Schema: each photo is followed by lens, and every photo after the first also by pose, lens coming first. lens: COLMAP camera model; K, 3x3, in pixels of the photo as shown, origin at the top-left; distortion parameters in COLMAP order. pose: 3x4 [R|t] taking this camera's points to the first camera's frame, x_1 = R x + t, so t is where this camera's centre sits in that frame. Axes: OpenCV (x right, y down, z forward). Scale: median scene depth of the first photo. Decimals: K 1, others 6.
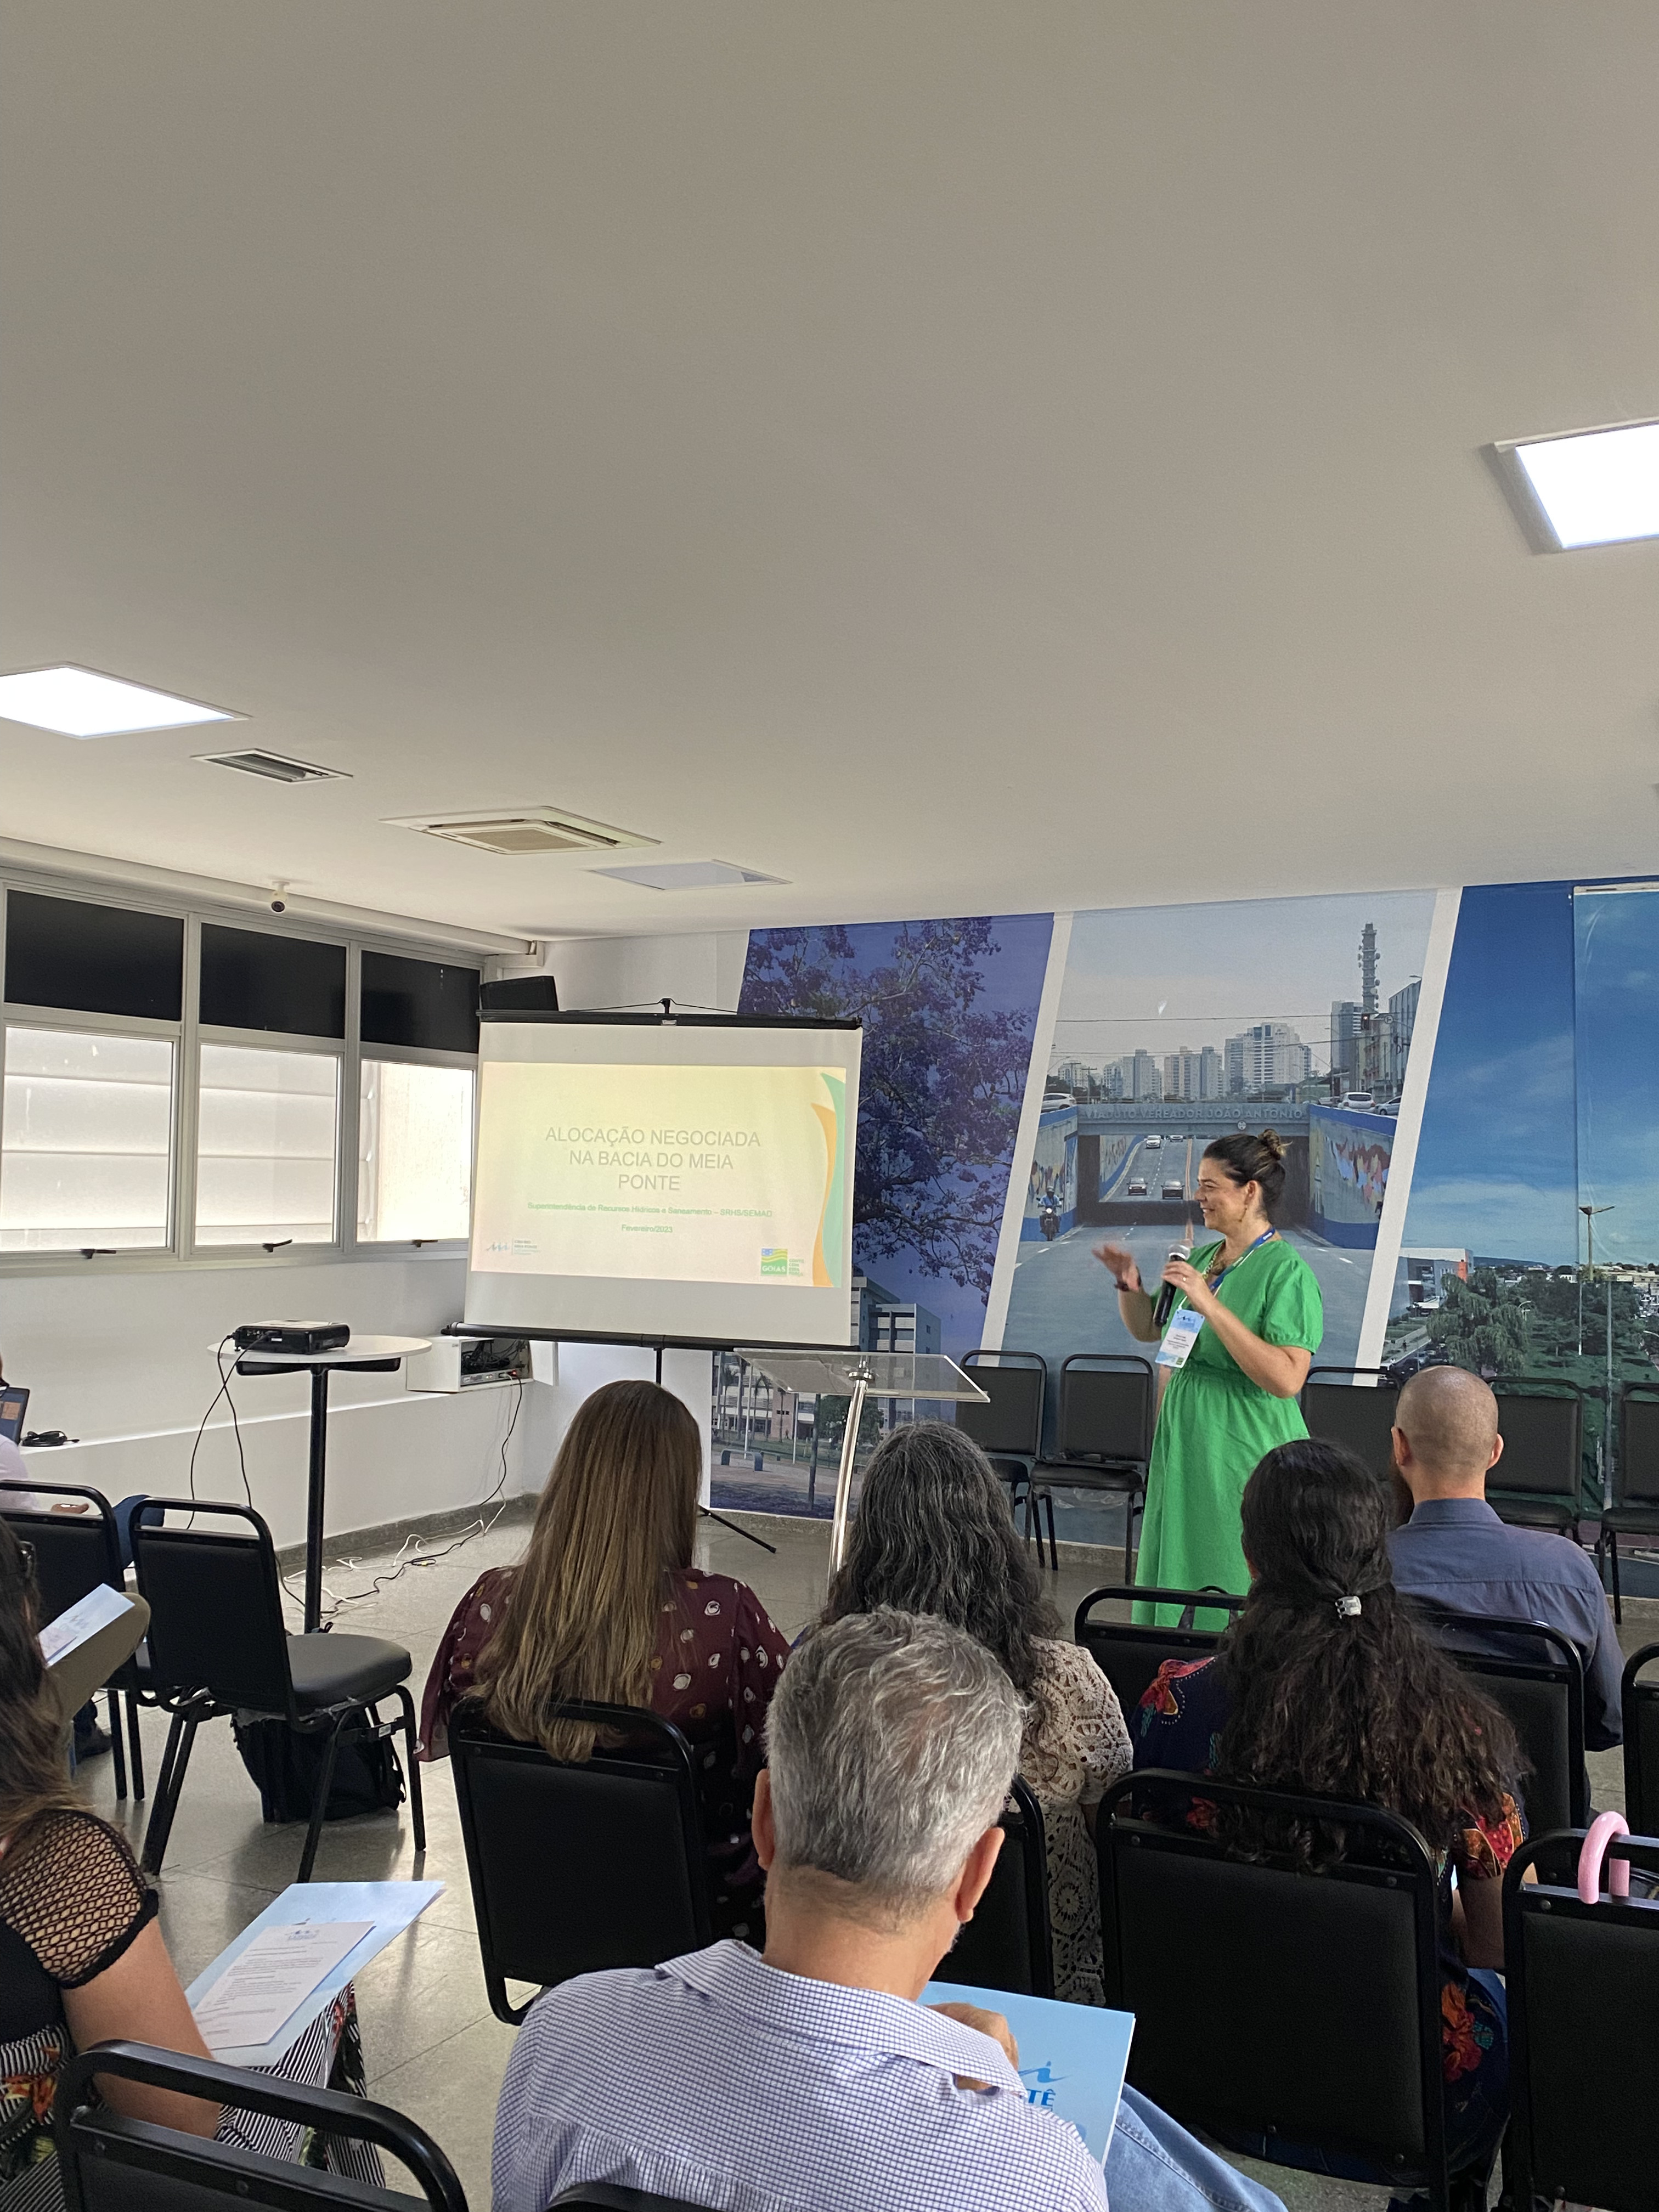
lens RADIAL K [[2009.4, 0, 859.3], [0, 2009.4, 1096.7], [0, 0, 1]] dist [0.156234, -0.006634]
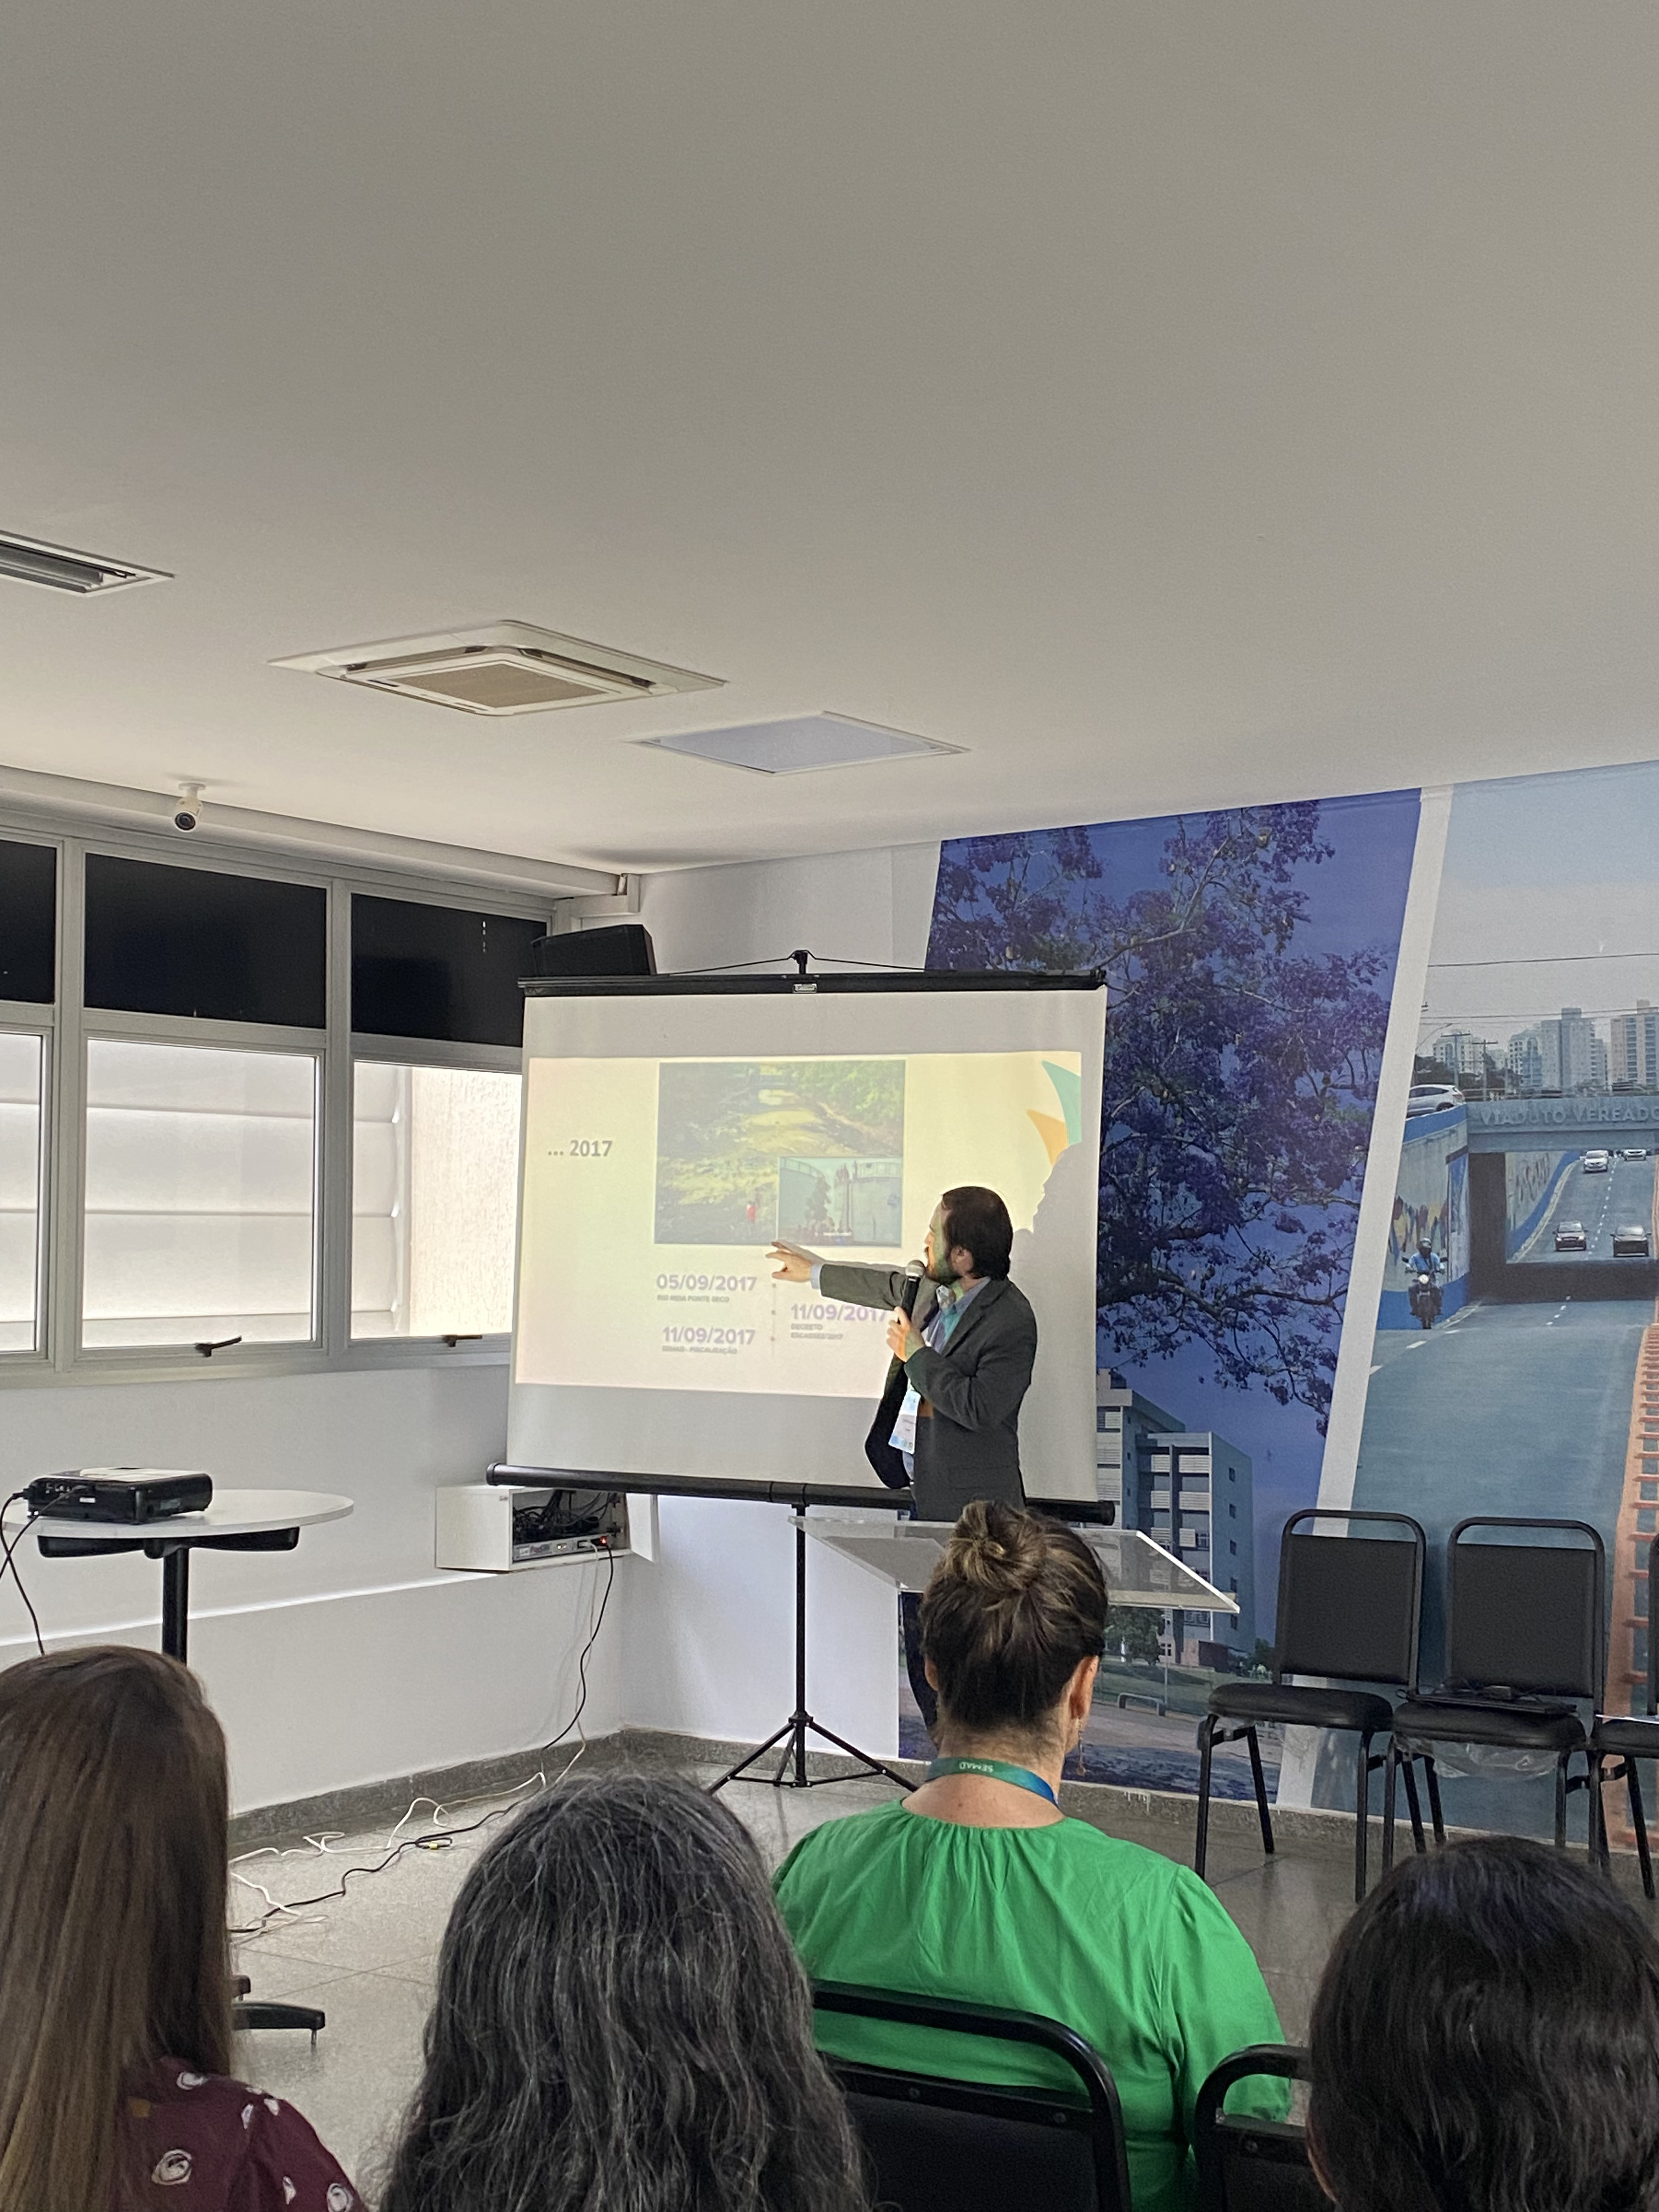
lens RADIAL K [[2786.6, 0, 868.5], [0, 2786.6, 1068.5], [0, 0, 1]] dist [0.224246, -0.790465]
pose [[0.988795, -0.024356, -0.147277, 0.055053], [0.021007, 0.999485, -0.024250, 0.010373], [0.147791, 0.020884, 0.988798, 0.137526]]
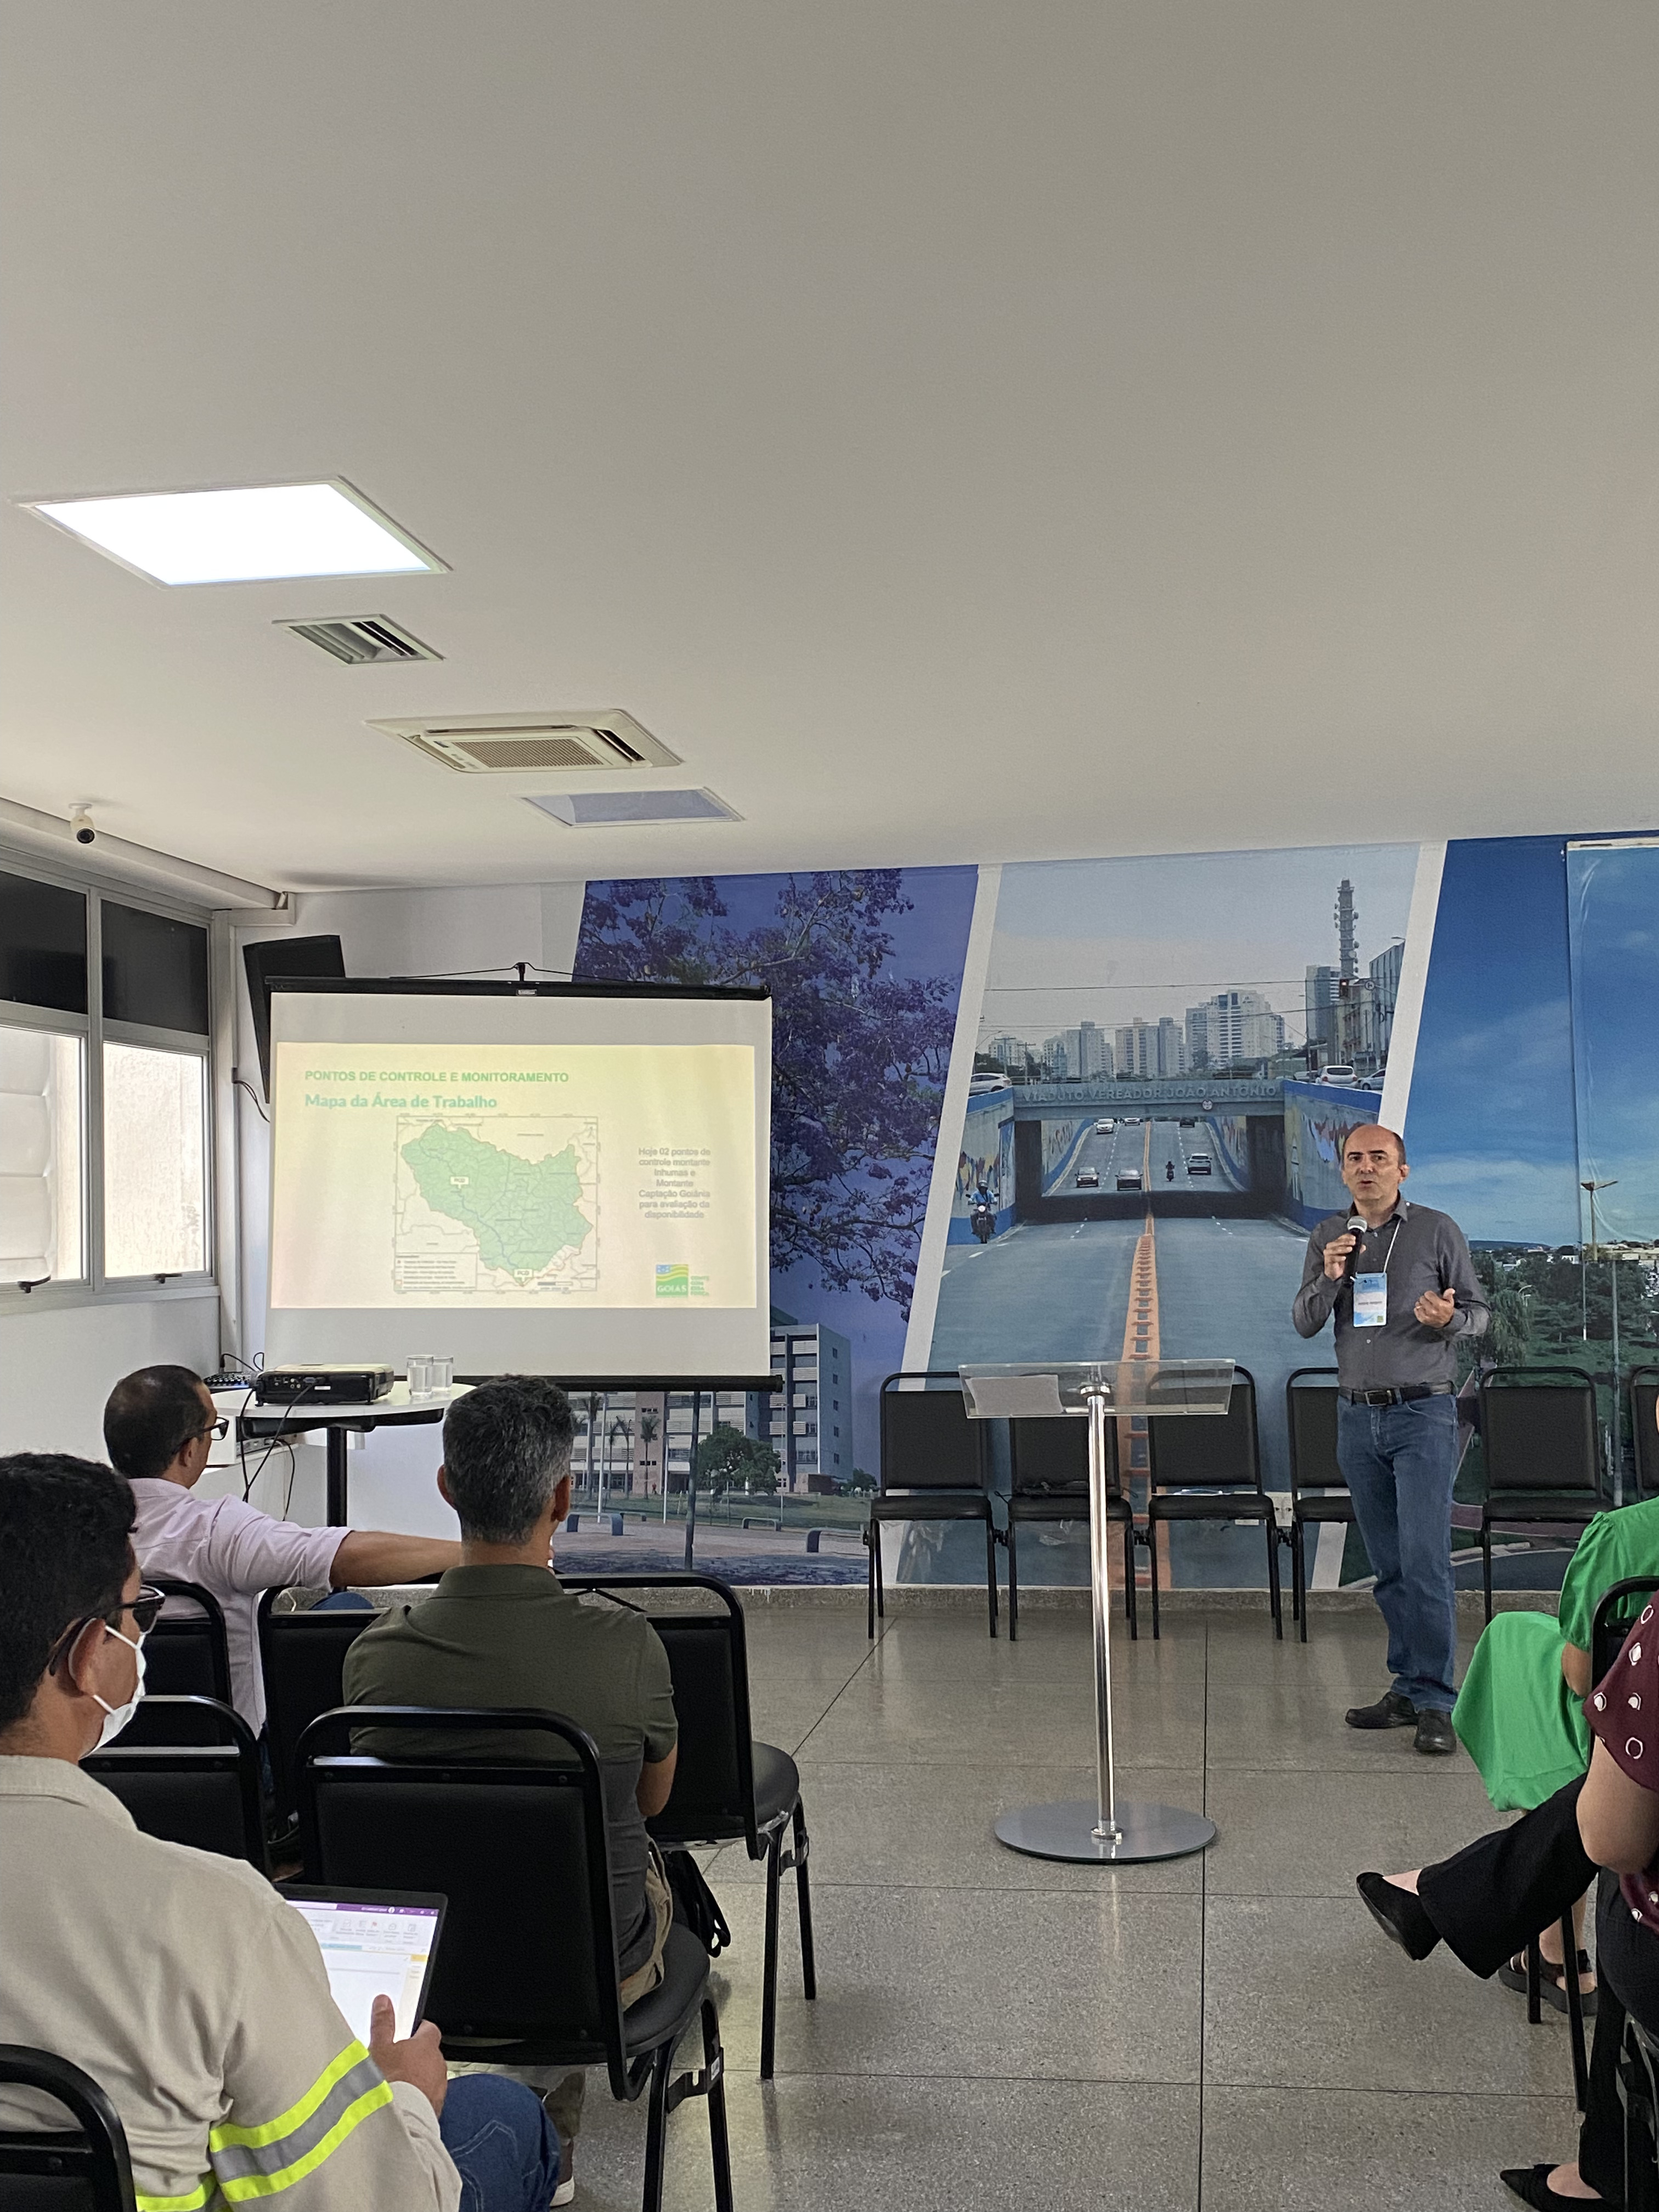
lens RADIAL K [[2295.8, 0, 857.6], [0, 2295.8, 1128.7], [0, 0, 1]] dist [0.206996, -0.650914]
pose [[0.950673, -0.019094, 0.309607, -0.262440], [0.016548, 0.999804, 0.010846, 0.010576], [-0.309753, -0.005188, 0.950803, 0.074463]]
